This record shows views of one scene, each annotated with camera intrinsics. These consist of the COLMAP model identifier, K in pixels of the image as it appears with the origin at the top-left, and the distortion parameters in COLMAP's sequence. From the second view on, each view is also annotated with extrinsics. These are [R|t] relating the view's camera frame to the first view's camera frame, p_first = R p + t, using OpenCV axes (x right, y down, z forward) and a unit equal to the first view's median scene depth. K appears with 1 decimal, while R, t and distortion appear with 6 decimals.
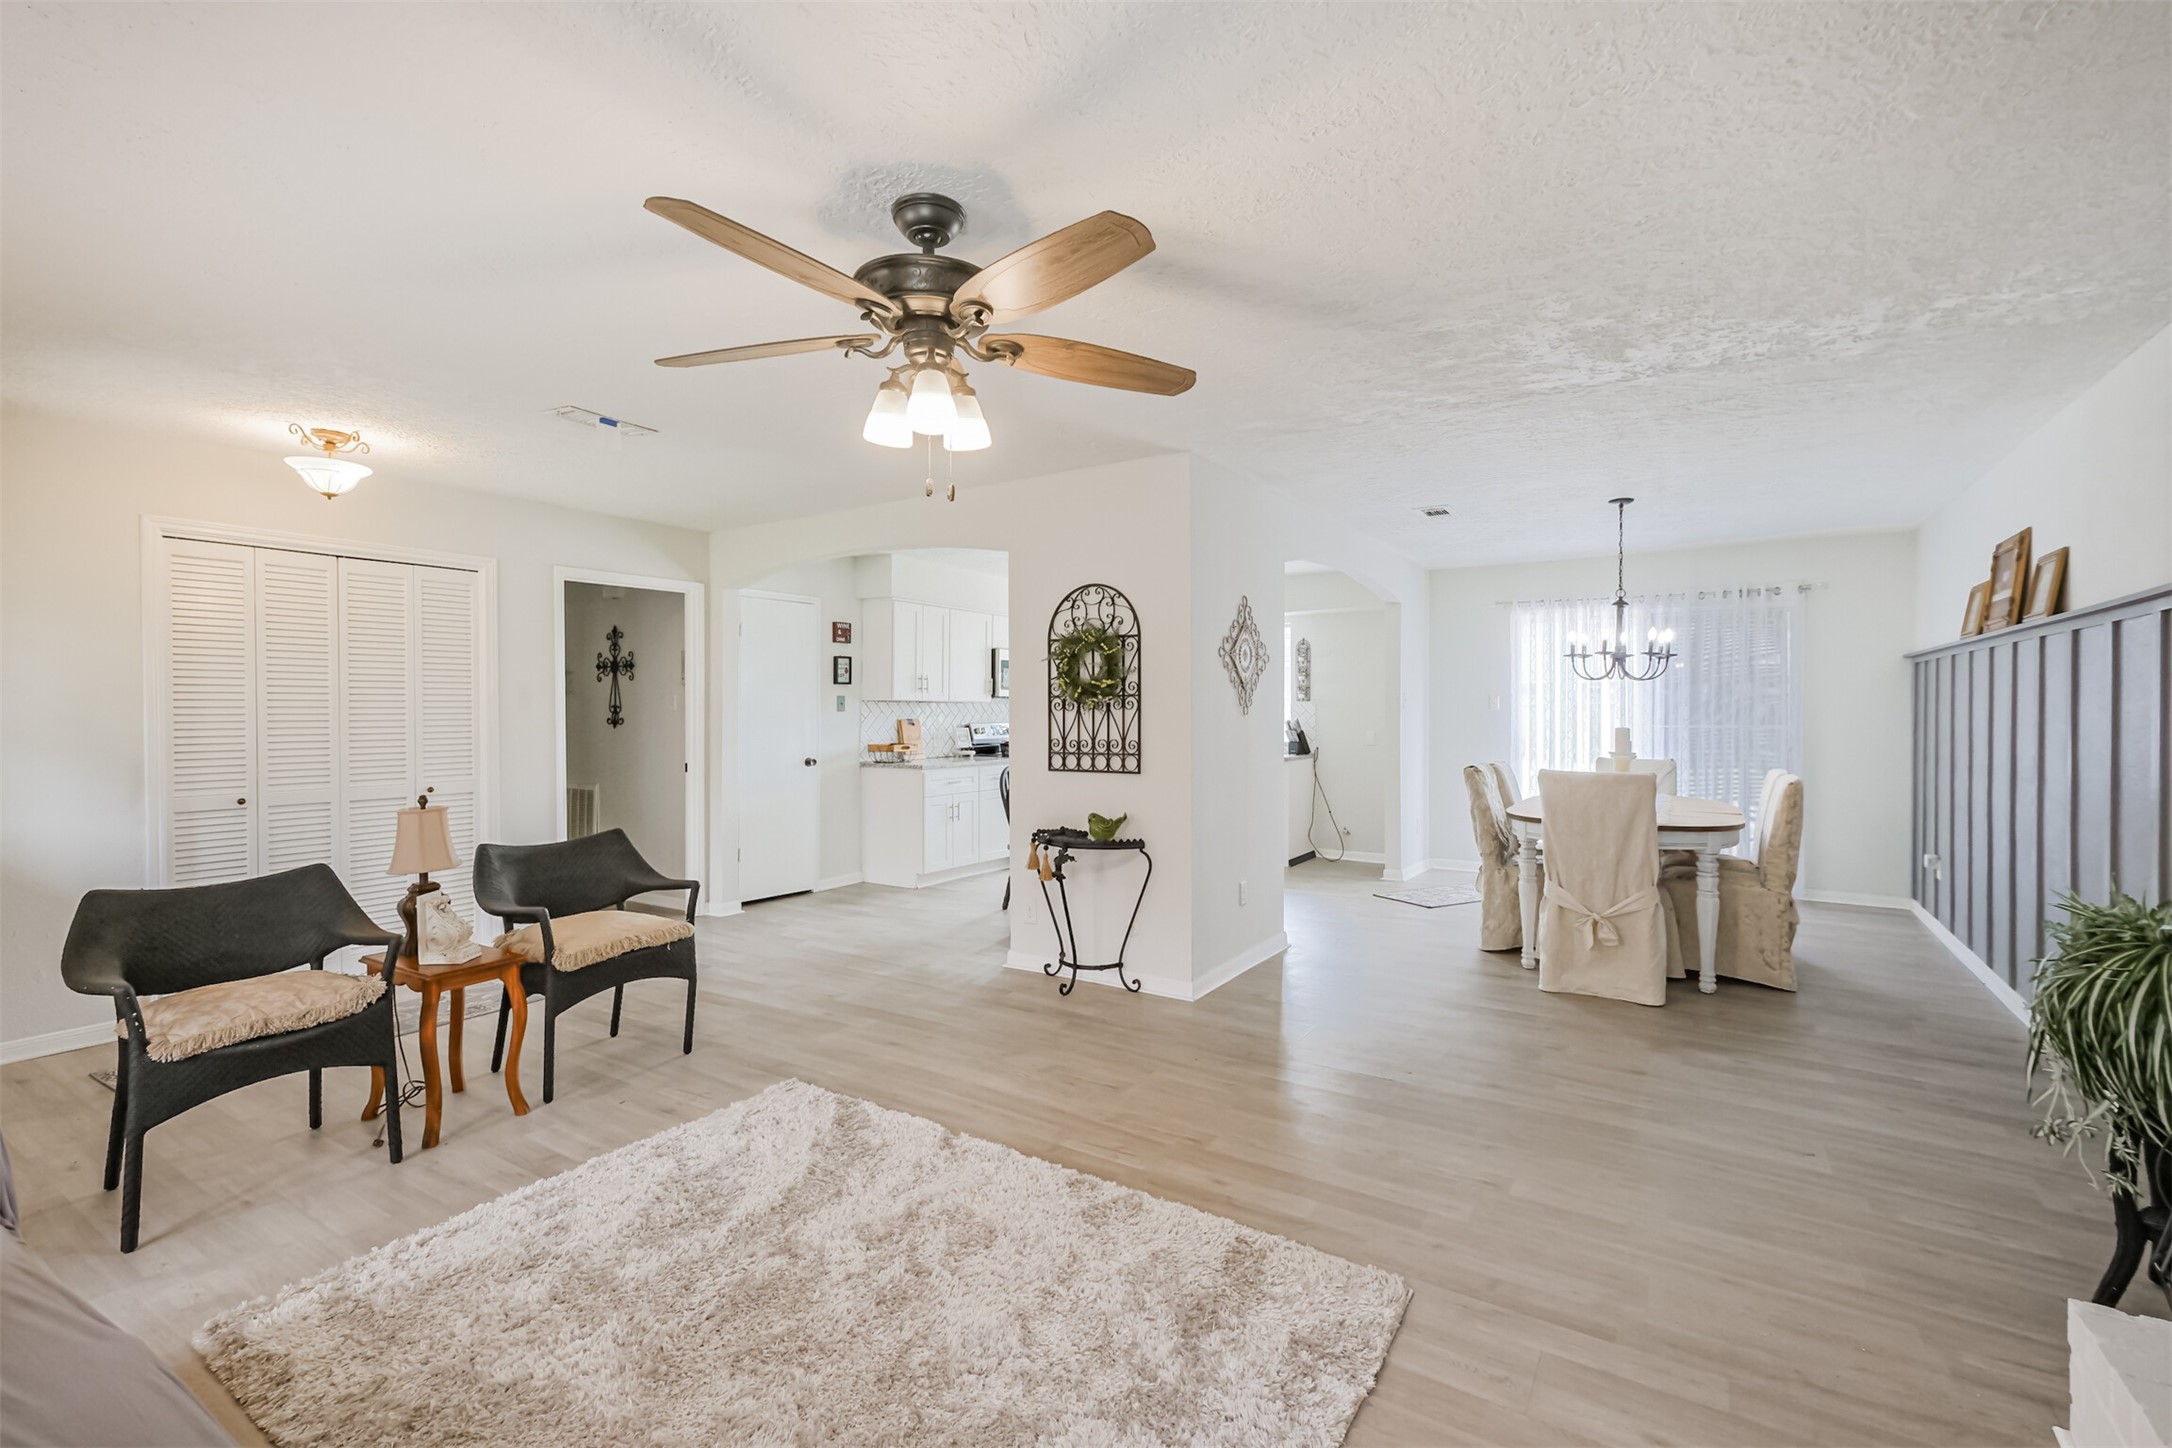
lens RADIAL K [[957.8, 0, 1086.0], [0, 957.8, 724.0], [0, 0, 1]] dist [0.001664, 0.000174]
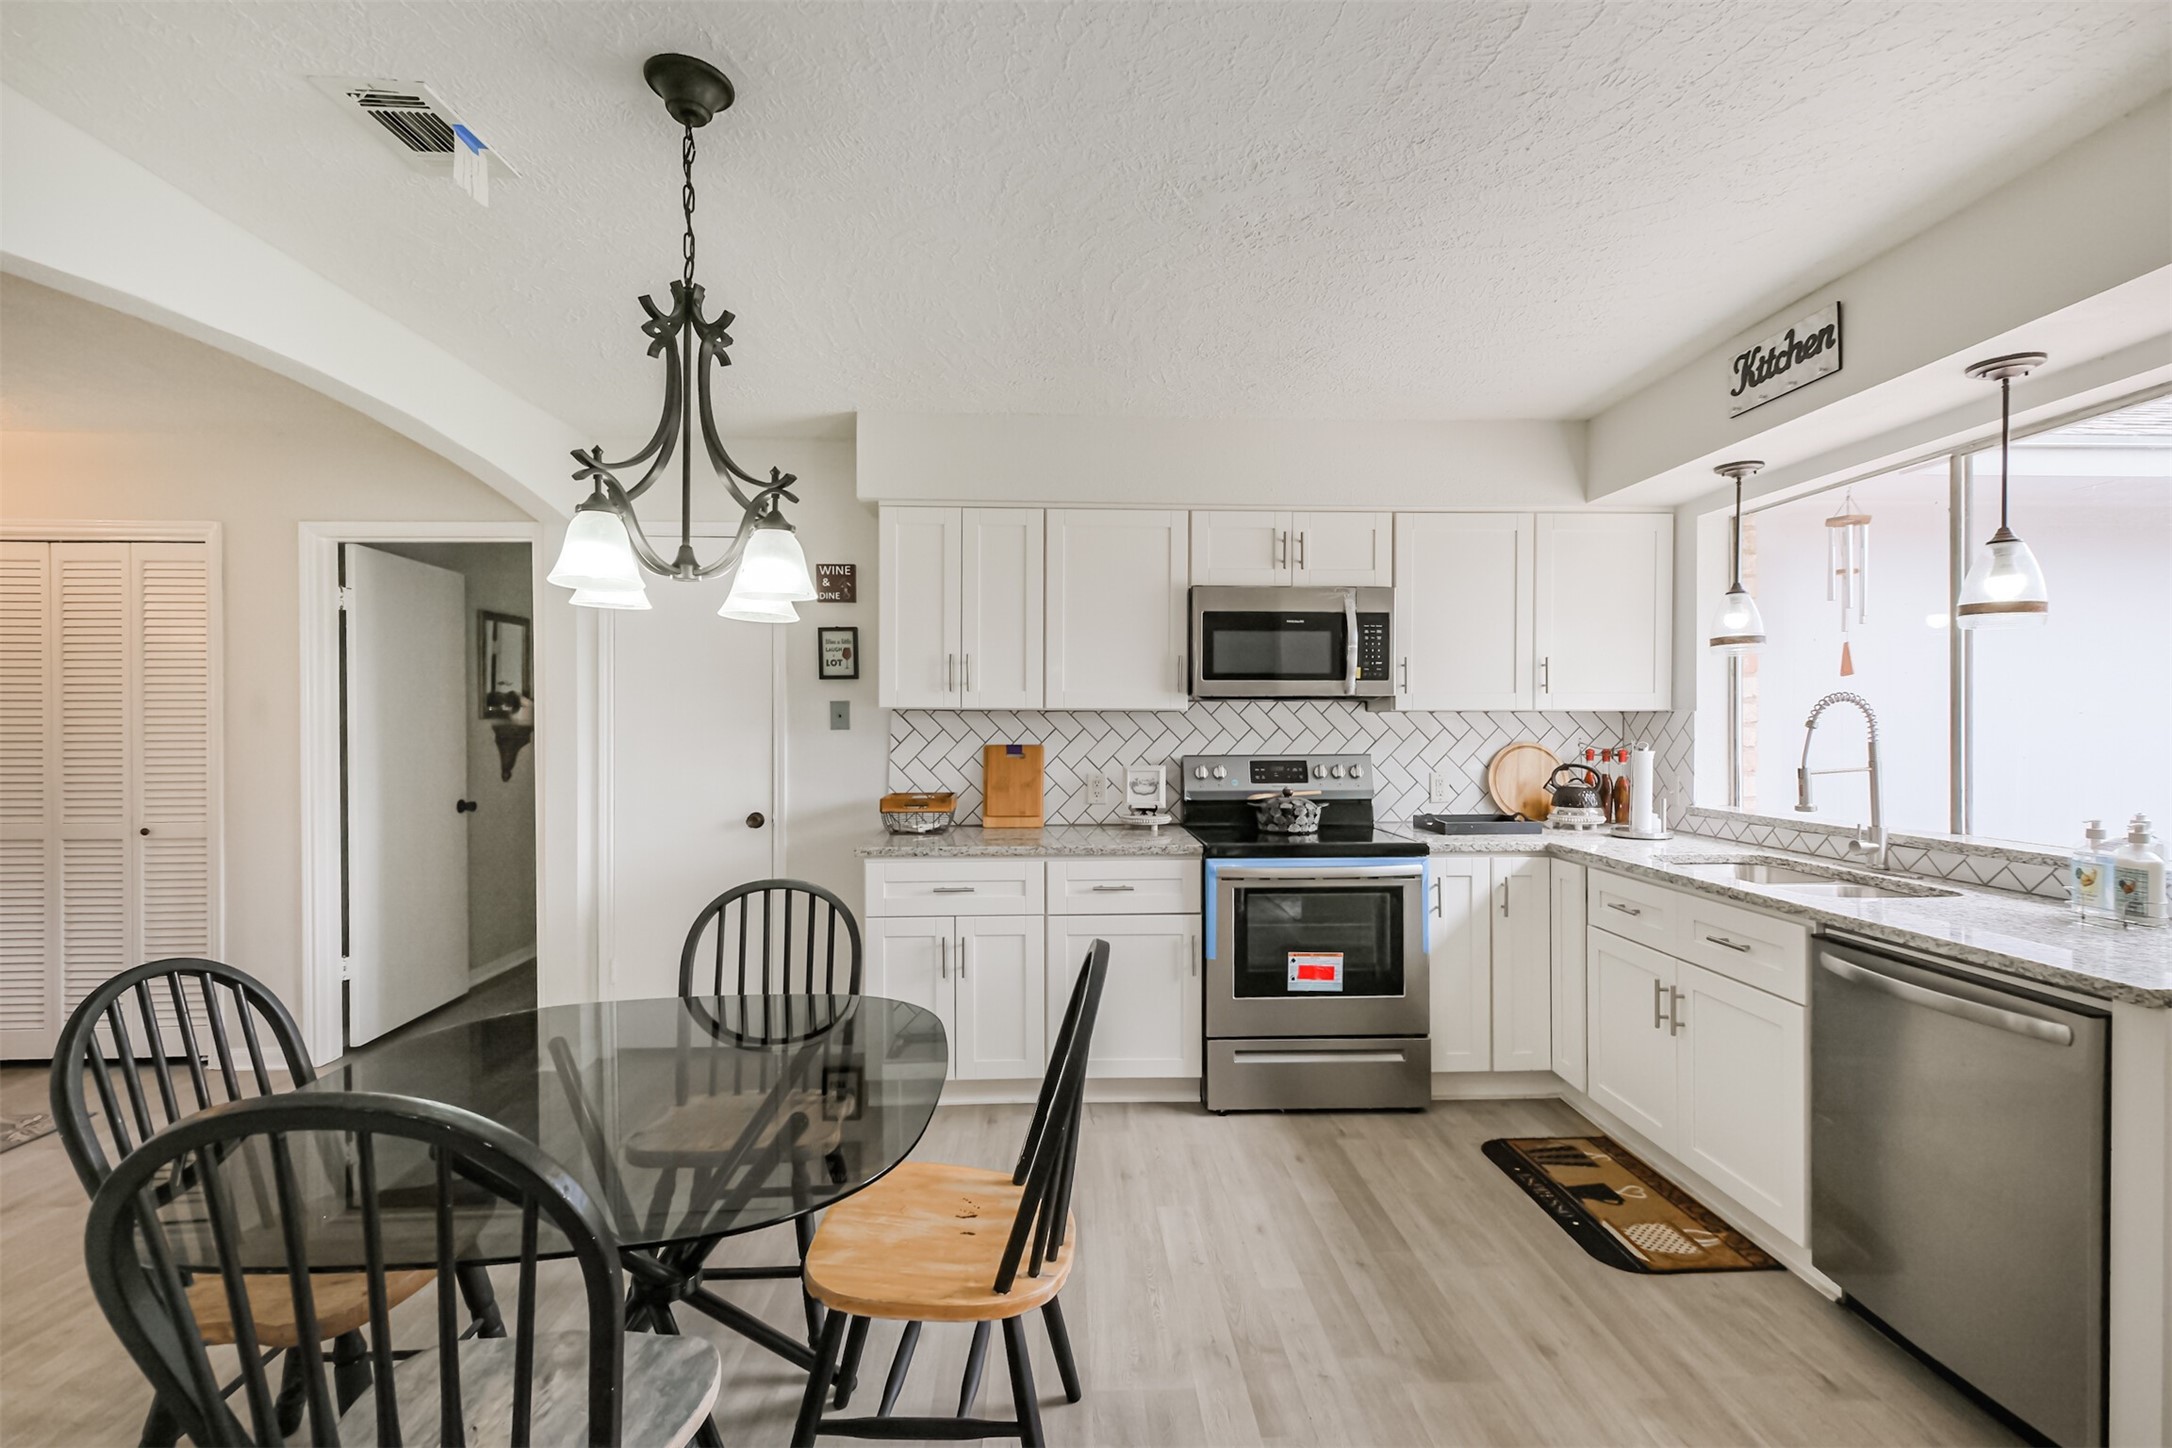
lens RADIAL K [[972.9, 0, 1093.4], [0, 972.9, 720.7], [0, 0, 1]] dist [0.003156, 0.000025]
pose [[0.579362, 0.001544, -0.815069, 0.491752], [-0.012550, 0.999897, -0.007027, -0.028988], [0.814974, 0.014300, 0.579321, 1.432840]]
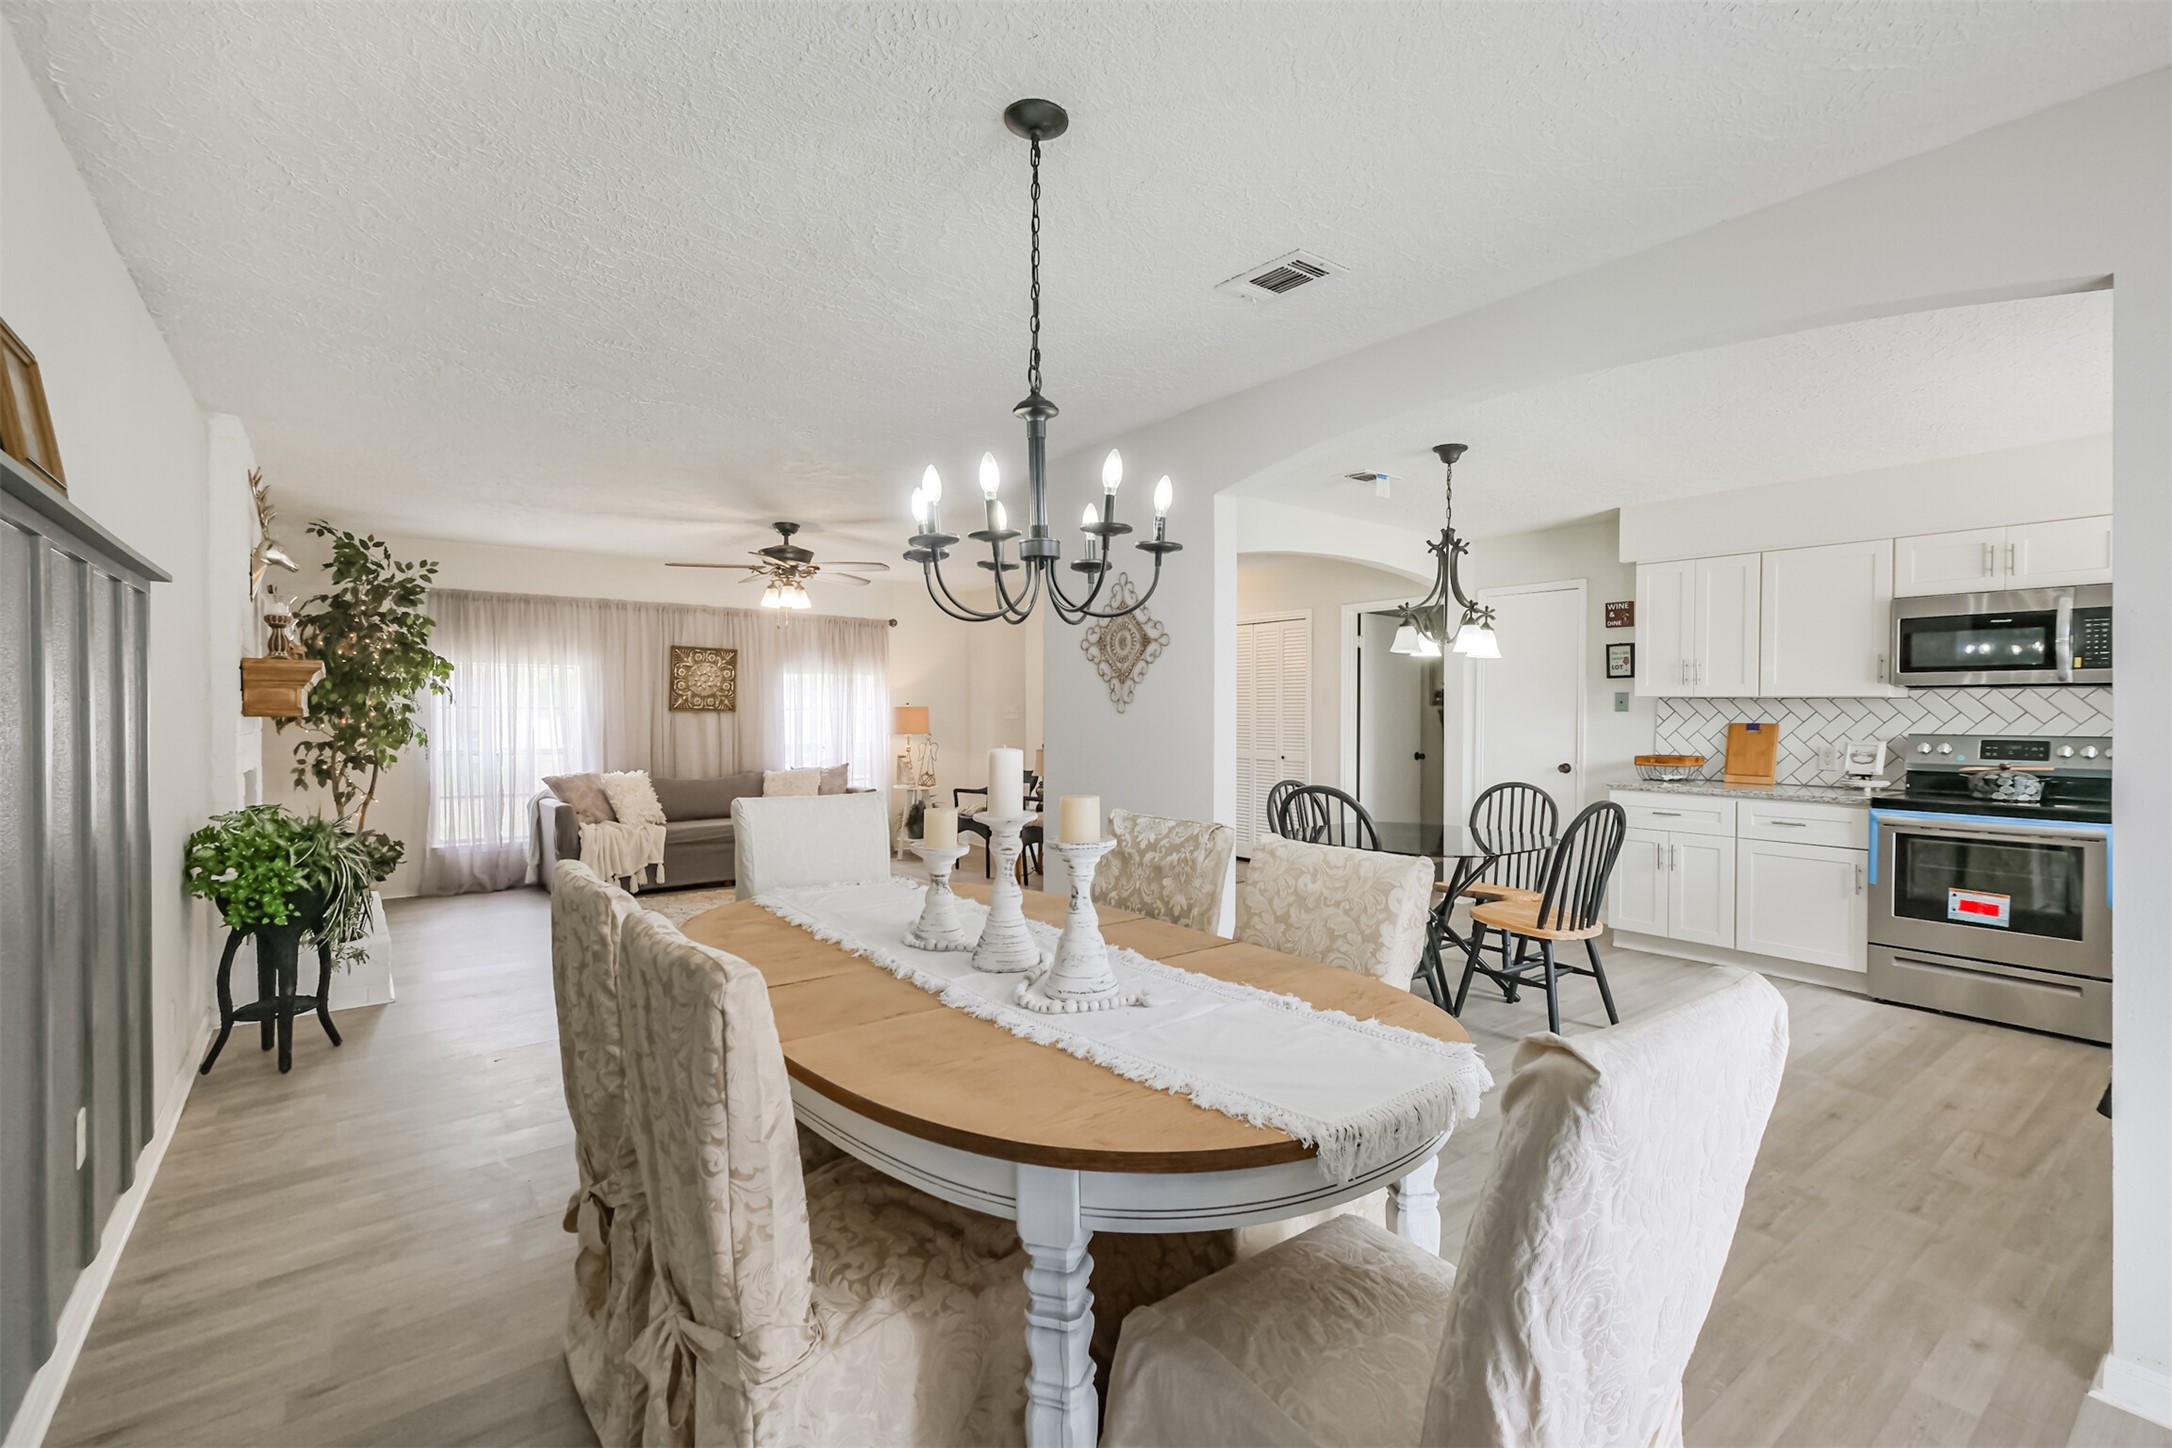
lens RADIAL K [[972.9, 0, 1093.4], [0, 972.9, 720.7], [0, 0, 1]] dist [0.003156, 0.000025]
pose [[-0.332345, 0.009217, -0.943113, 1.207271], [-0.020031, 0.999658, 0.016828, -0.018352], [0.942945, 0.024484, -0.332047, 1.528081]]
